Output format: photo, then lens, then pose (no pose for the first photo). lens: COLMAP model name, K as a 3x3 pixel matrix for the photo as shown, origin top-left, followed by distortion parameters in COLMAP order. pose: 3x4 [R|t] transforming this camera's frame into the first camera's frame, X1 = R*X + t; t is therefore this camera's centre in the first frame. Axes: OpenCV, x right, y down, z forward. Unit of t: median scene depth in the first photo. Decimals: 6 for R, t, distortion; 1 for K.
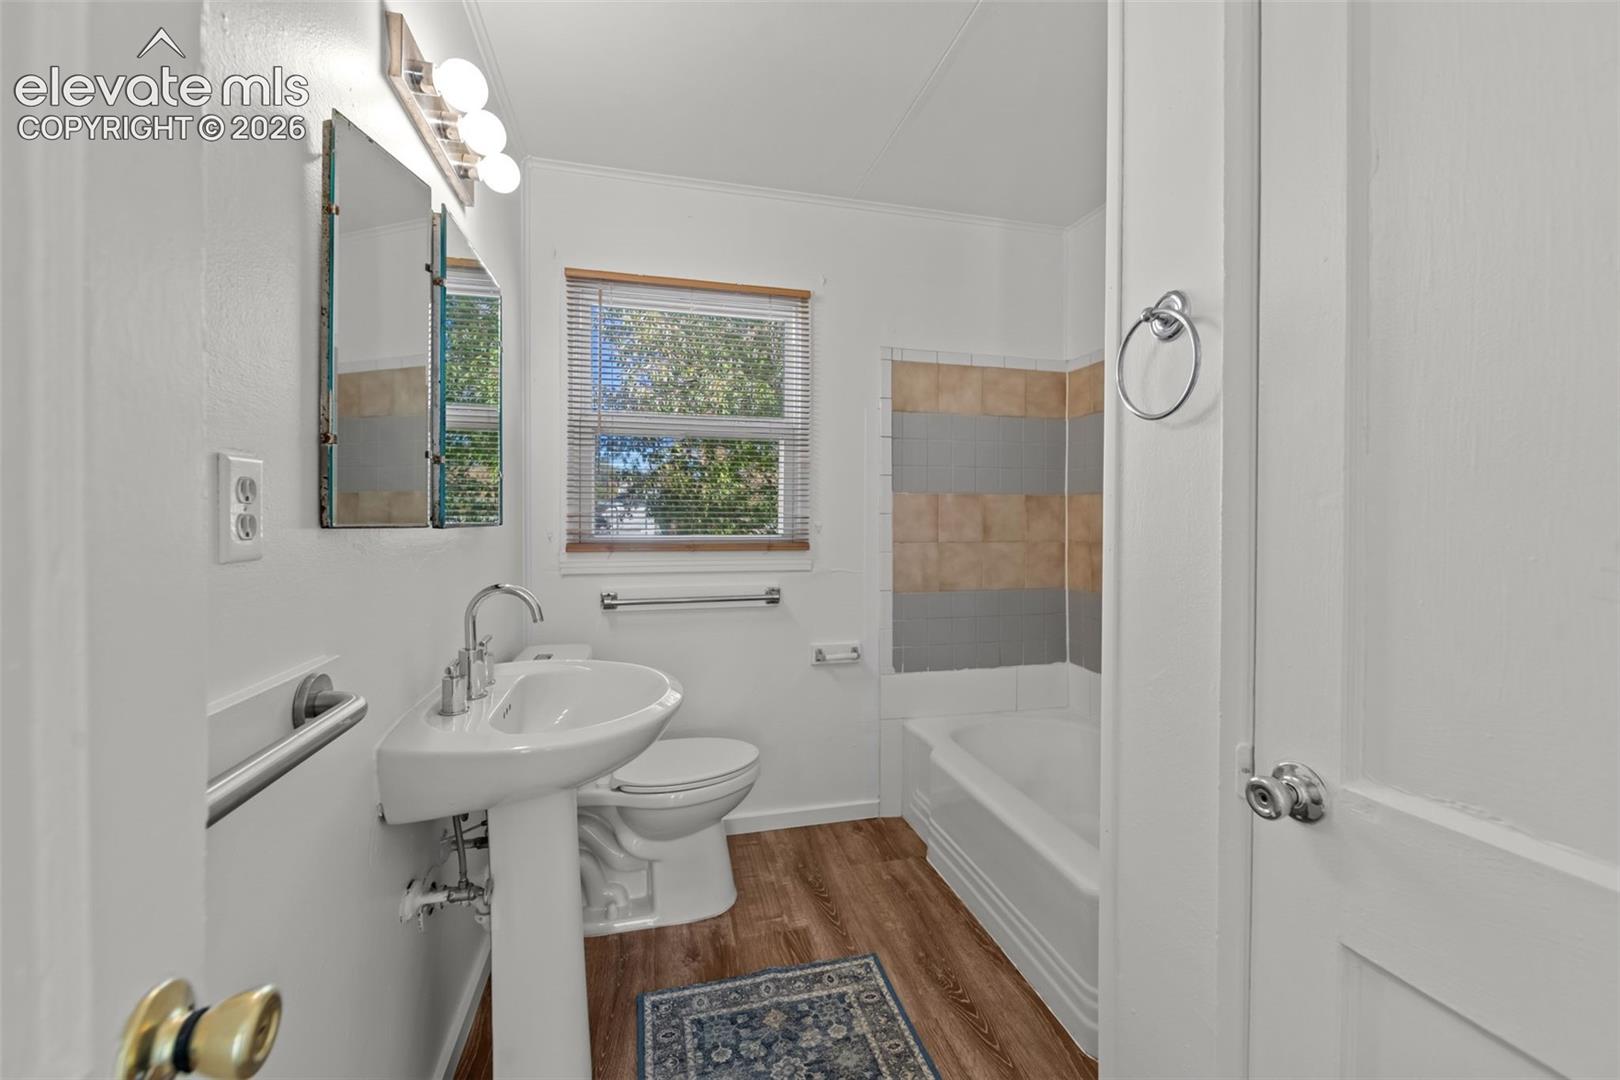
lens RADIAL K [[648.7, 0, 817.4], [0, 648.7, 536.0], [0, 0, 1]] dist [0.002744, 0.000211]
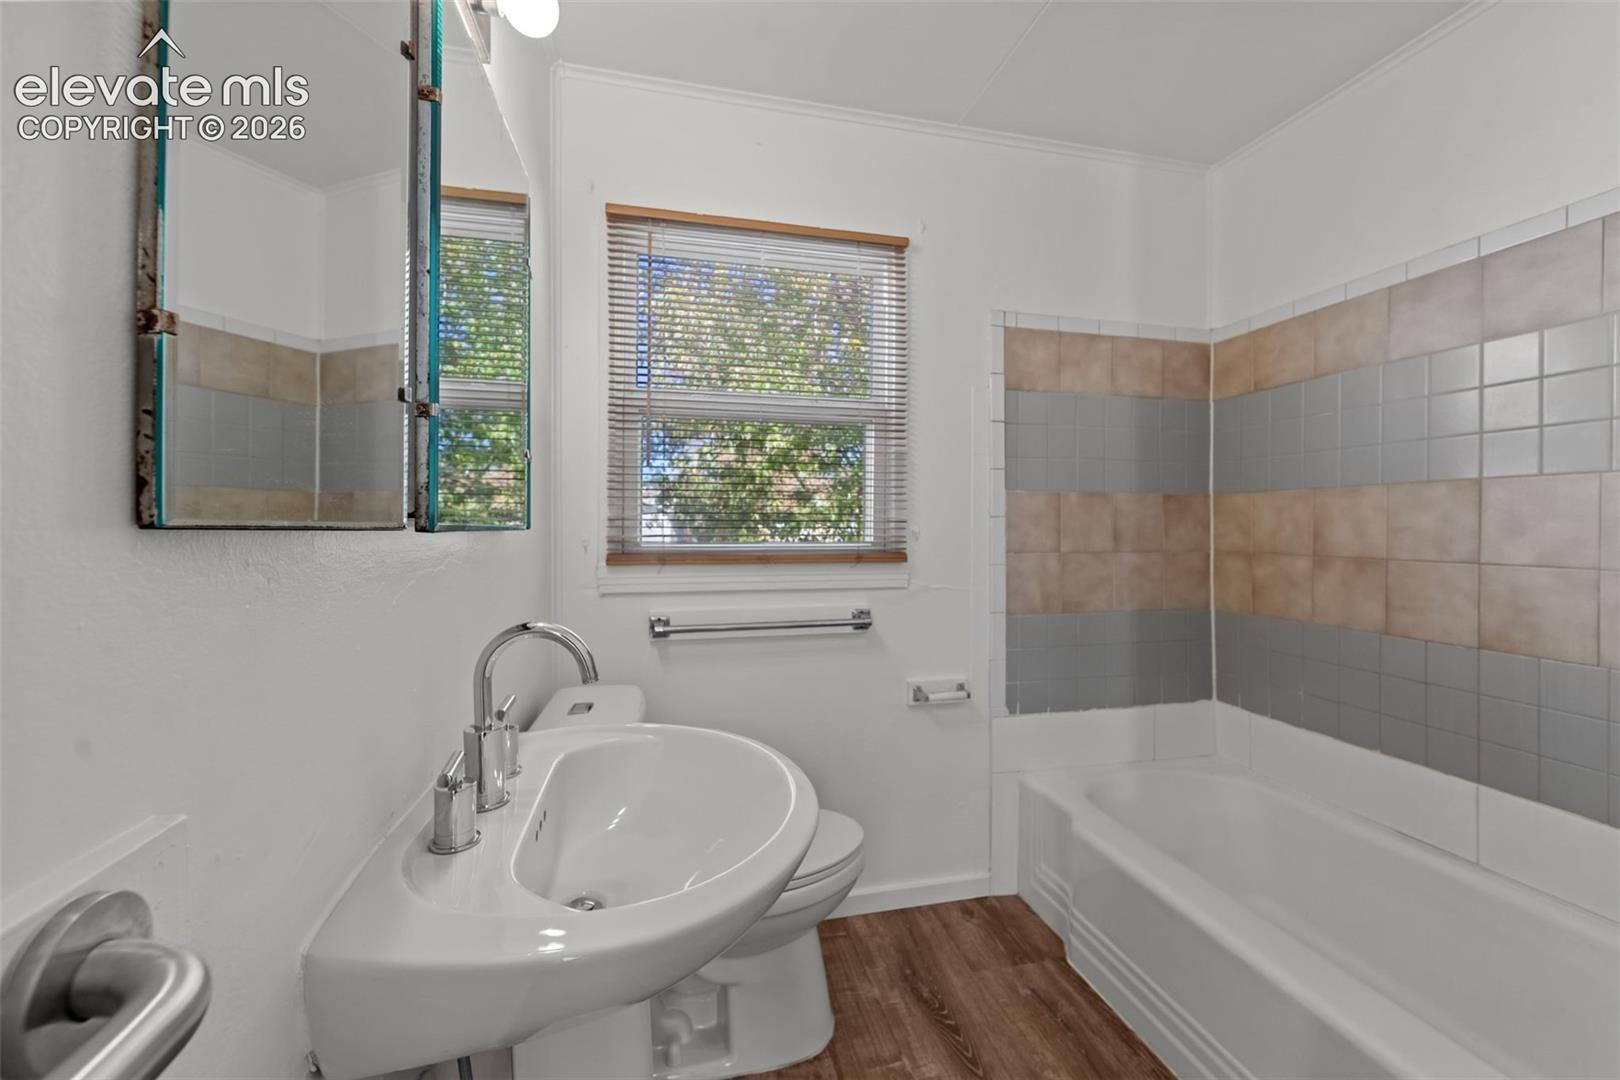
lens RADIAL K [[626.1, 0, 810.0], [0, 626.1, 540.0], [0, 0, 1]] dist [0.001505, 0.000258]
pose [[0.999897, -0.000567, -0.014355, -0.126692], [0.000473, 0.999978, -0.006582, -0.000666], [0.014358, 0.006575, 0.999875, 0.240839]]
